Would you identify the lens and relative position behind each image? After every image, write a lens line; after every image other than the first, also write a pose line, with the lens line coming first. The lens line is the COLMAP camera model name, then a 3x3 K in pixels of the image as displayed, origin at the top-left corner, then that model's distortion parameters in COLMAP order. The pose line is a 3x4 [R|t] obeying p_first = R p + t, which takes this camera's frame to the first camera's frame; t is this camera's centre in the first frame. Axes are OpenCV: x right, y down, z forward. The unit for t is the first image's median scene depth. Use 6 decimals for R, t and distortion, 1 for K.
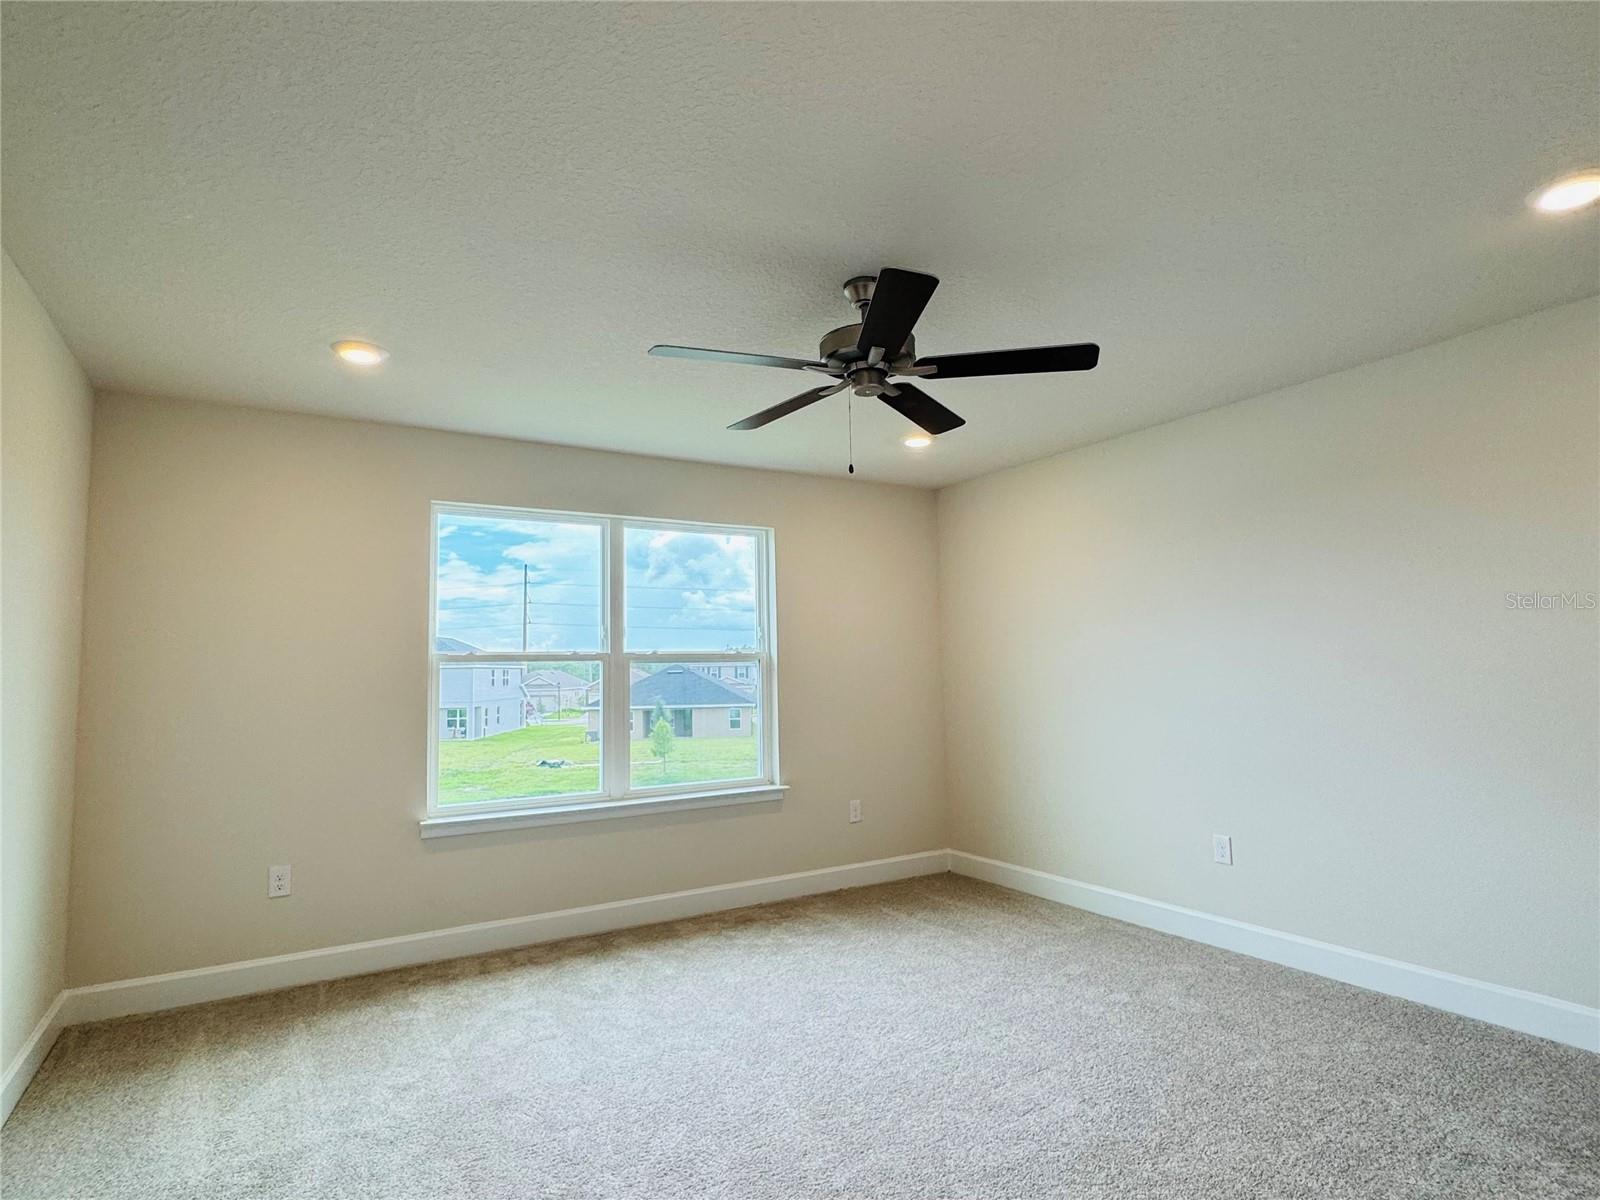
lens RADIAL K [[850.8, 0, 788.6], [0, 850.8, 599.1], [0, 0, 1]] dist [-0.007195, 0.001254]
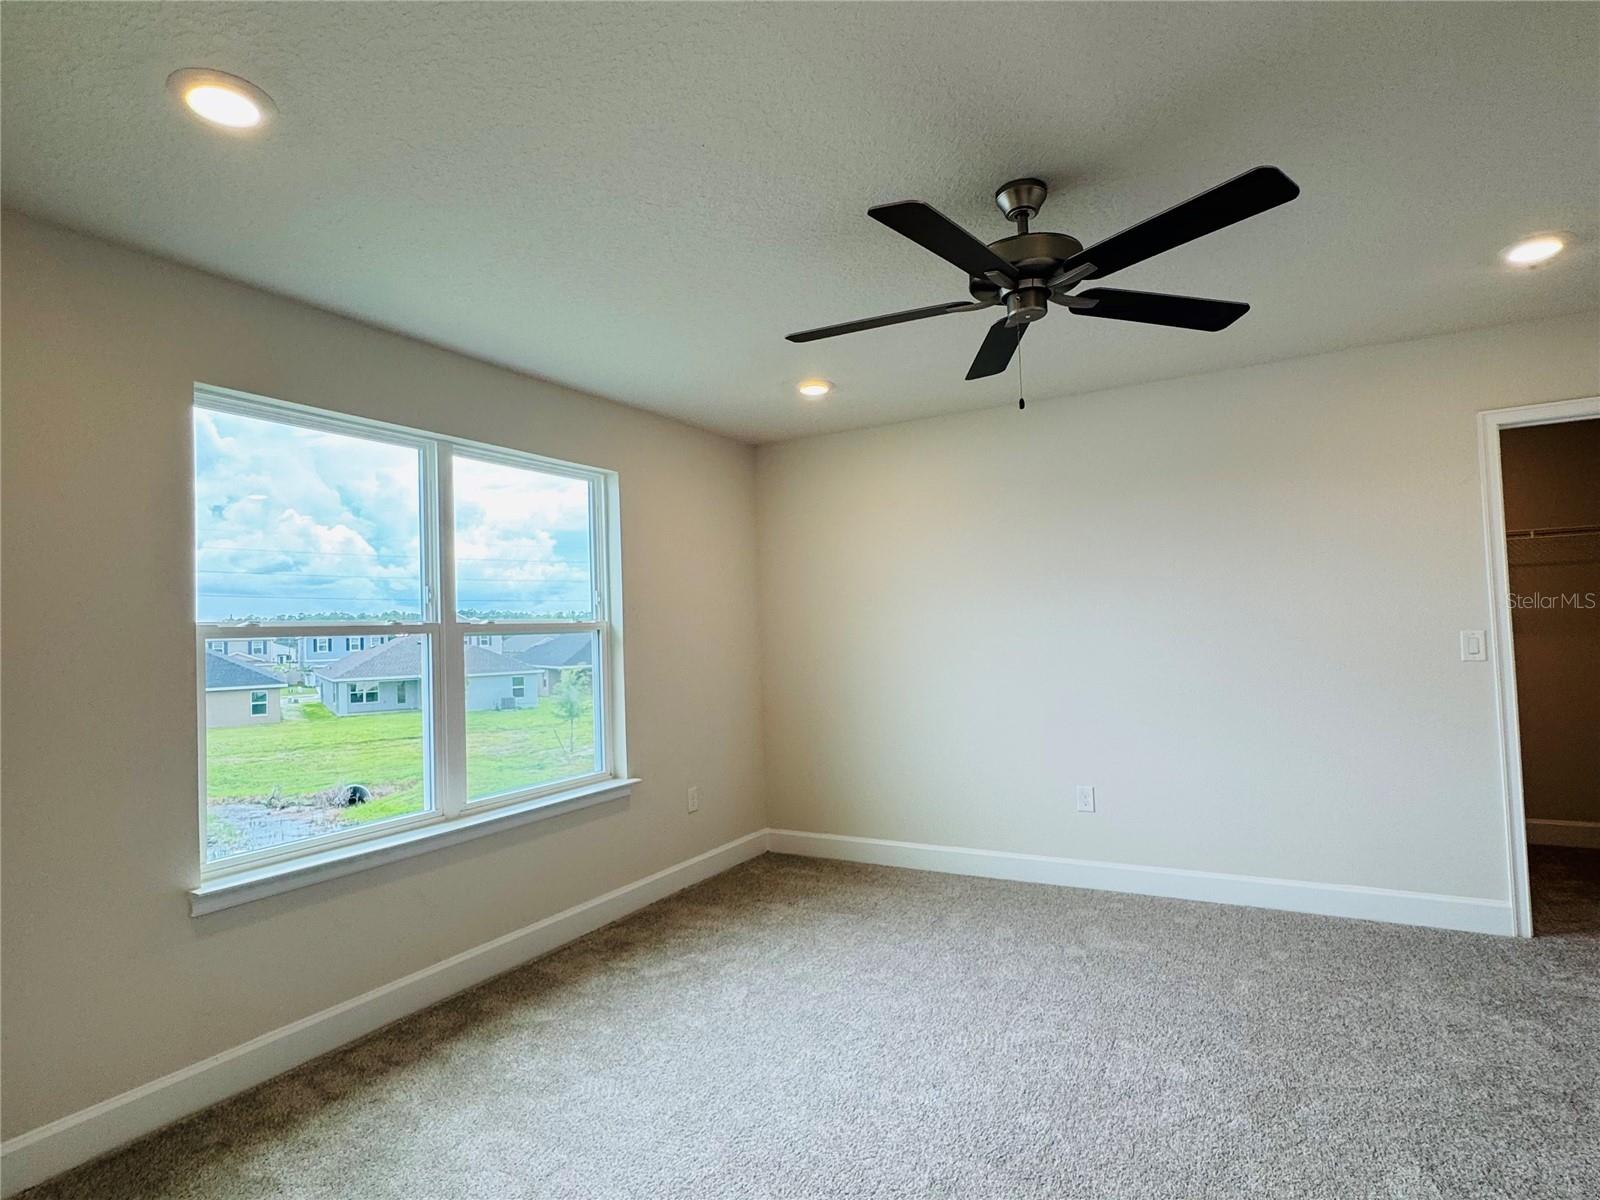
lens RADIAL K [[850.8, 0, 790.5], [0, 850.8, 597.2], [0, 0, 1]] dist [-0.007195, 0.001254]
pose [[0.869111, 0.010408, 0.494507, -0.315536], [-0.026389, 0.999330, 0.025347, 0.014729], [-0.493912, -0.035079, 0.868804, 0.210975]]
